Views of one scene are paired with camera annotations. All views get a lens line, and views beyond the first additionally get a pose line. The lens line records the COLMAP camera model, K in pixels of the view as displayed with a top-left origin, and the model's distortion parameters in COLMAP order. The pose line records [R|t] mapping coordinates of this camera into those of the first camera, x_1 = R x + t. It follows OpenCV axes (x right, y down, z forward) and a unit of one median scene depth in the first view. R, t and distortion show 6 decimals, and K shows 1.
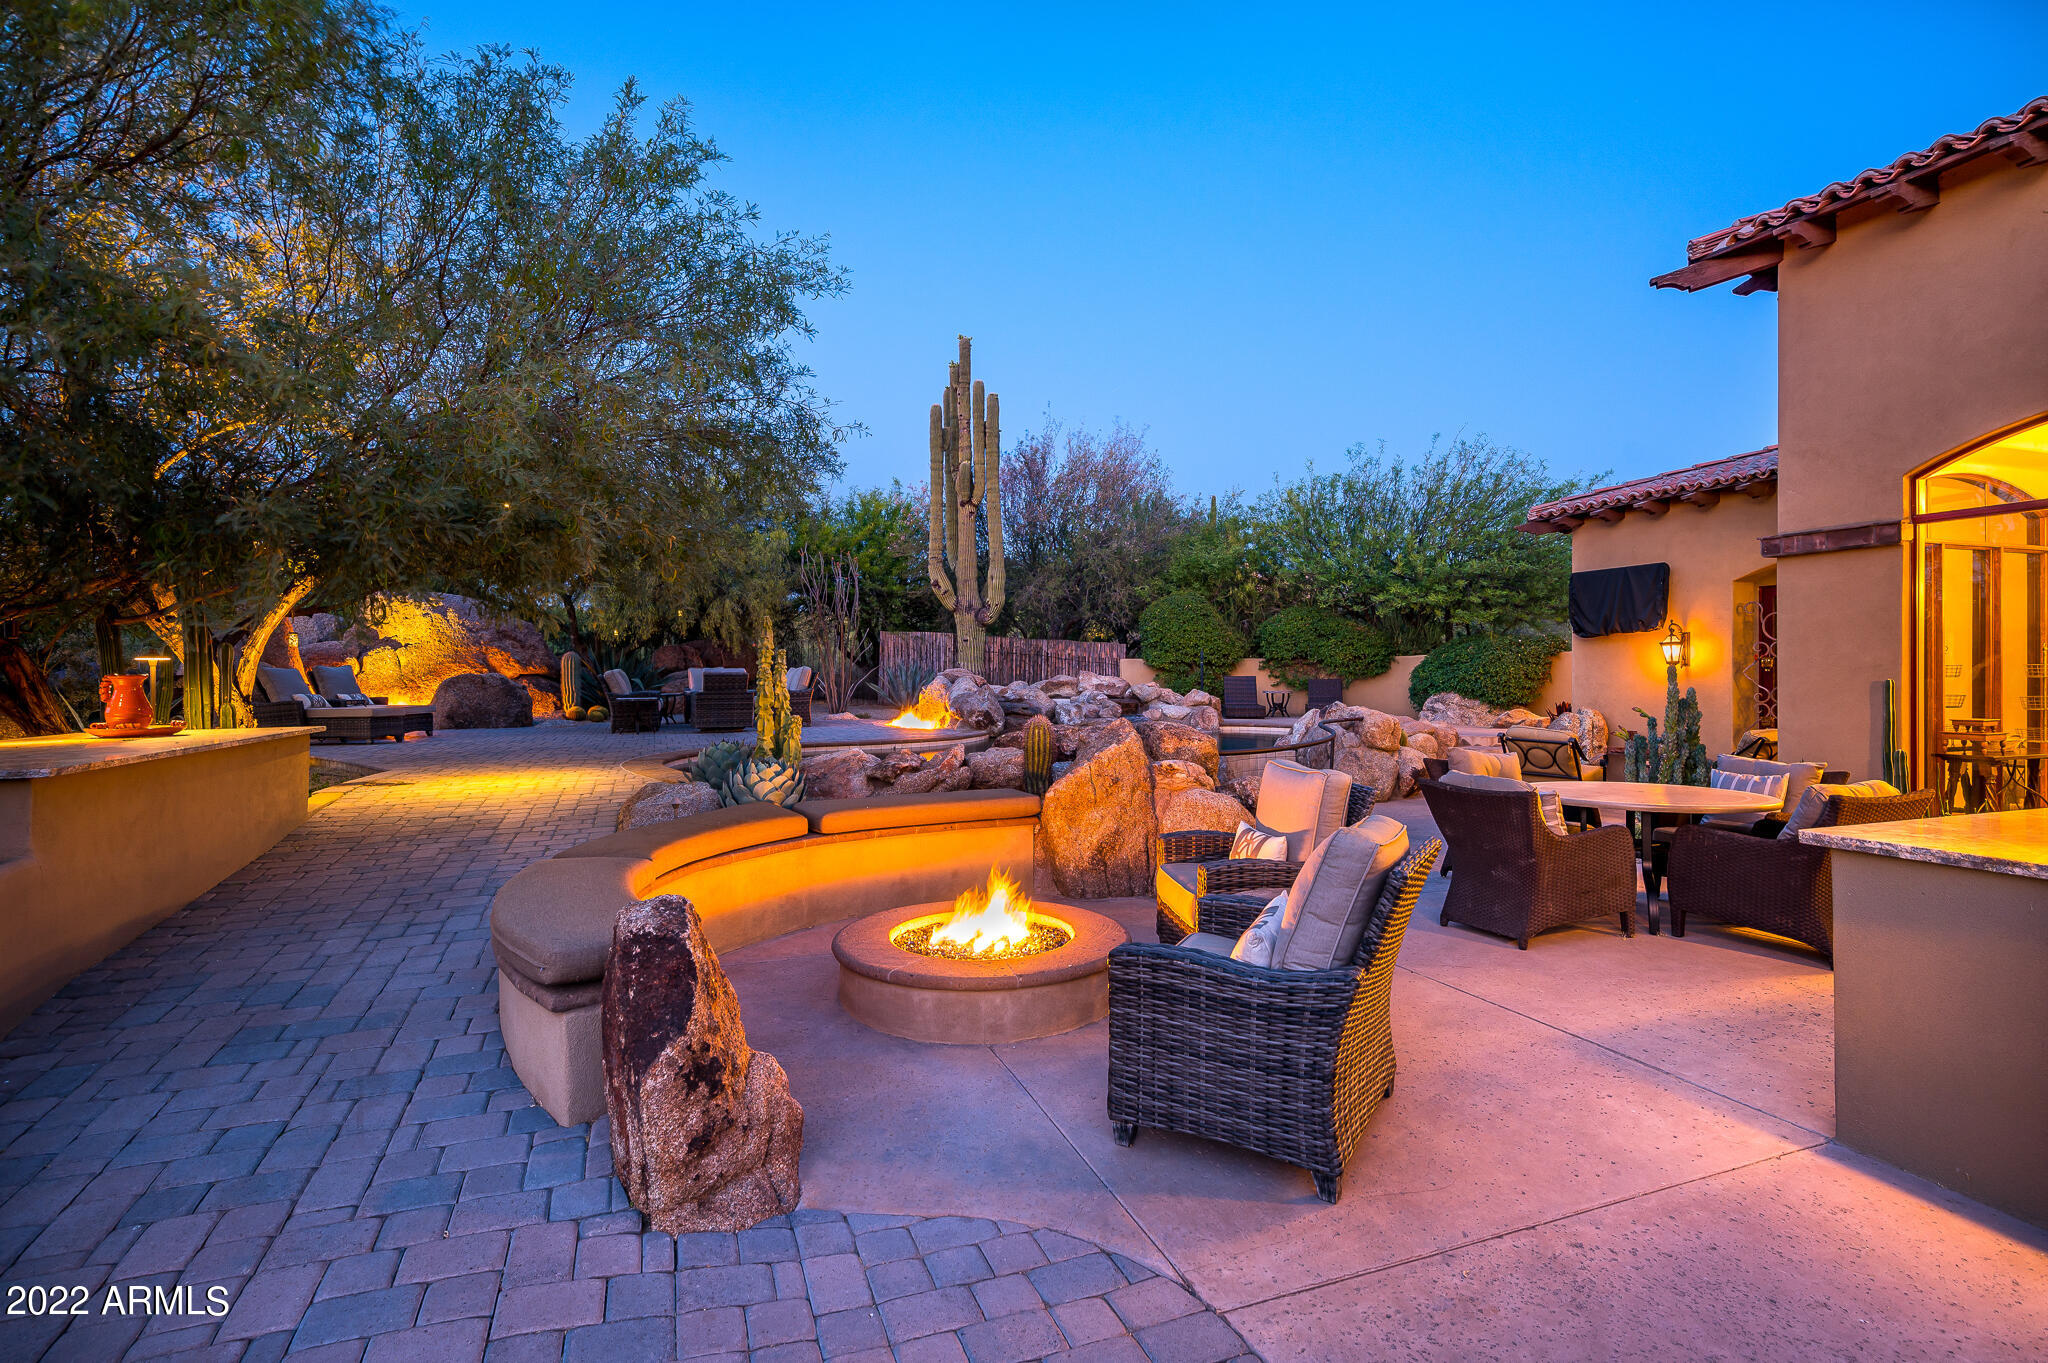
lens RADIAL K [[936.1, 0, 1024.0], [0, 936.1, 681.5], [0, 0, 1]] dist [-0.001695, -0.000144]
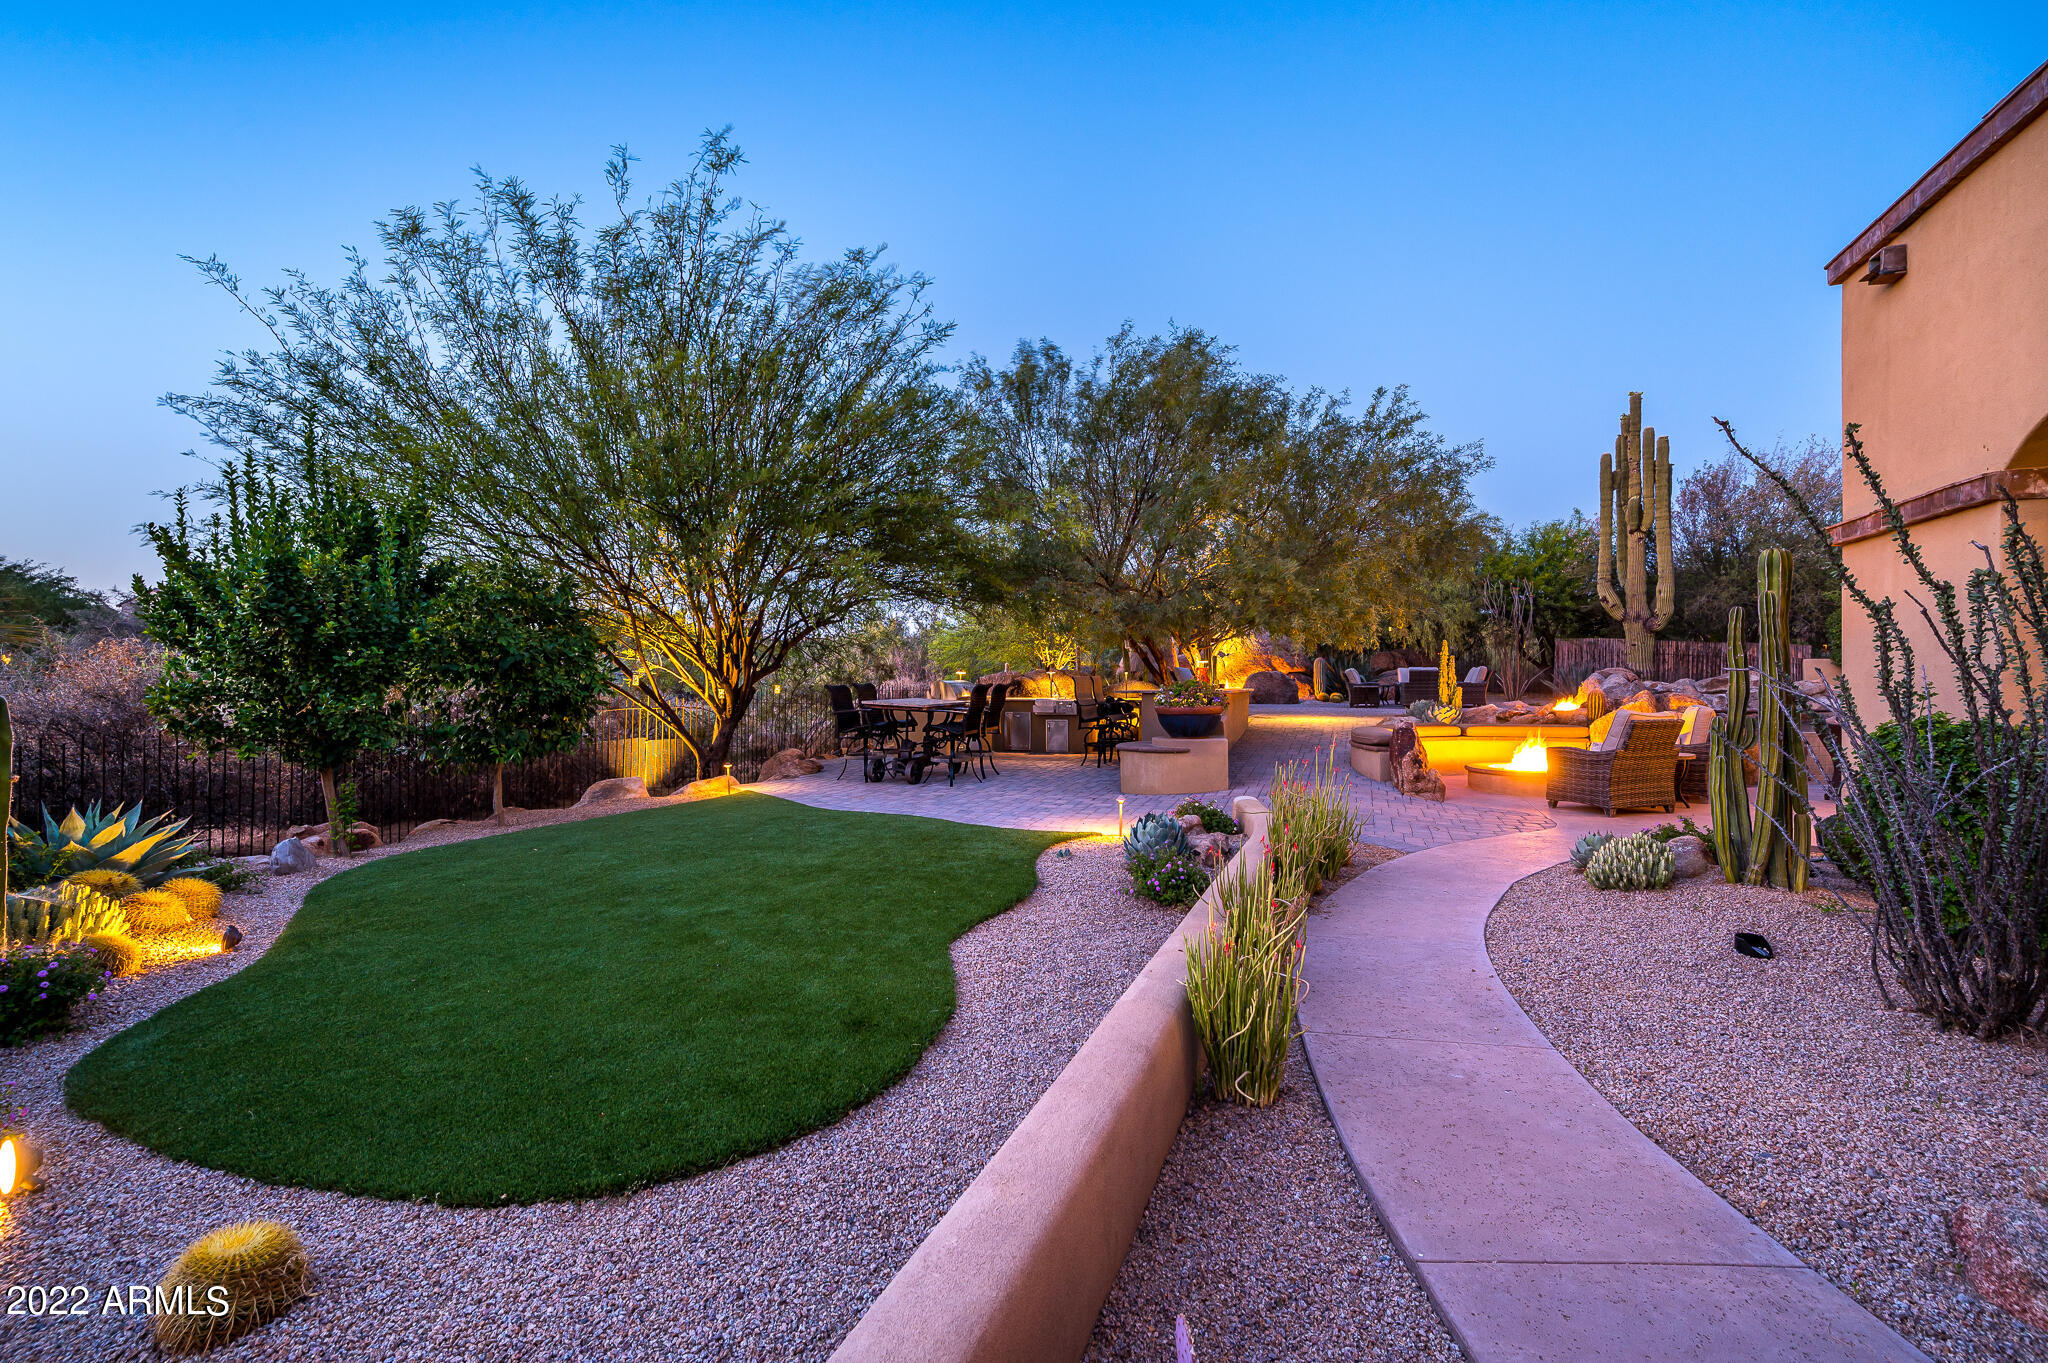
lens RADIAL K [[873.0, 0, 1024.0], [0, 873.0, 681.5], [0, 0, 1]] dist [0.000761, 0.000025]
pose [[0.740044, 0.008810, -0.672501, 0.113272], [-0.011132, 0.999938, 0.000850, 0.010713], [0.672467, 0.006857, 0.740096, -0.356593]]
